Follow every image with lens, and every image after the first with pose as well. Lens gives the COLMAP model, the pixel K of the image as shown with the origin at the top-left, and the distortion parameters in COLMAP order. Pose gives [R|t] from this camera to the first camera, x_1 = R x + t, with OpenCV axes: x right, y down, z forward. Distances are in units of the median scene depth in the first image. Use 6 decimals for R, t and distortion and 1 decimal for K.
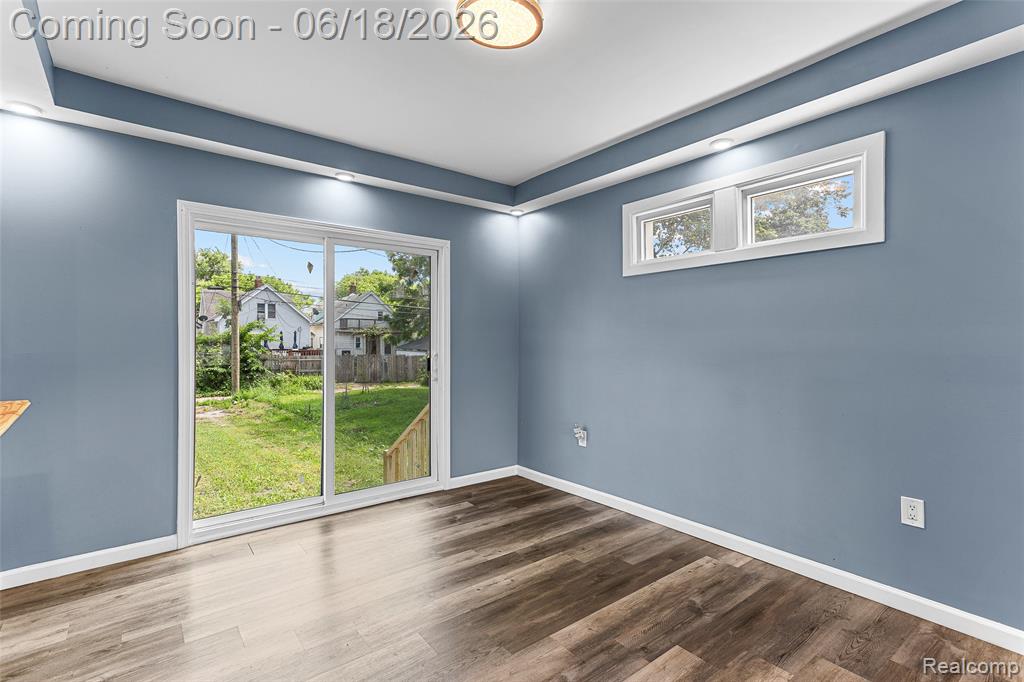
lens RADIAL K [[477.3, 0, 512.0], [0, 477.3, 341.0], [0, 0, 1]] dist [-0.001393, -0.000044]
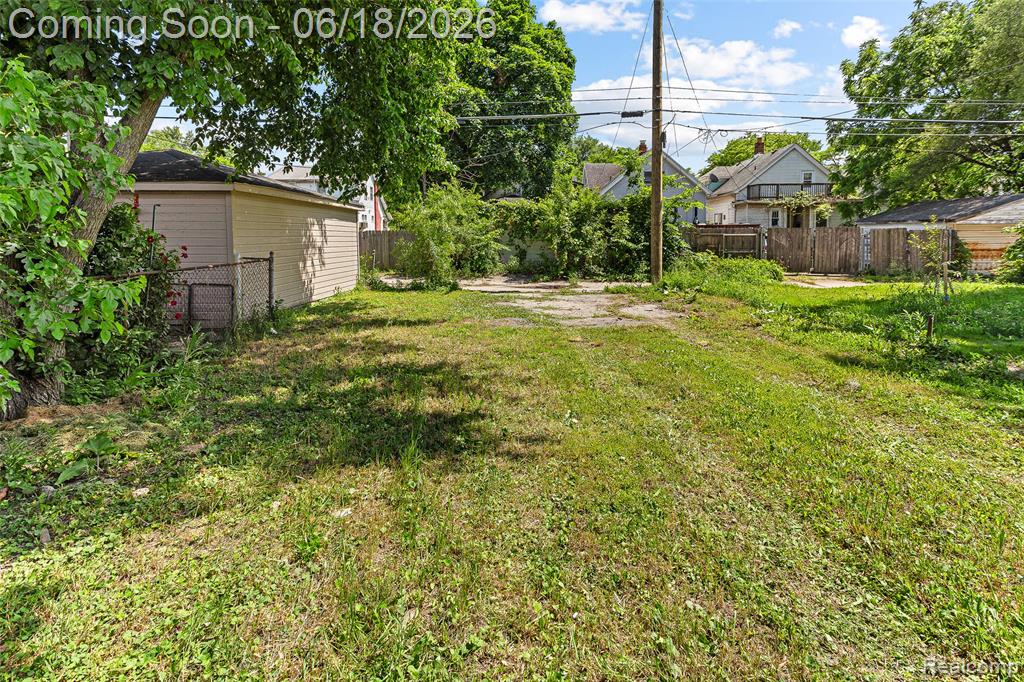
lens RADIAL K [[487.4, 0, 512.3], [0, 487.4, 328.5], [0, 0, 1]] dist [0.031197, 0.000294]
pose [[0.771265, 0.116590, -0.625745, -0.147873], [0.004686, 0.982015, 0.188747, 0.024243], [0.636497, -0.148506, 0.756847, 0.173968]]
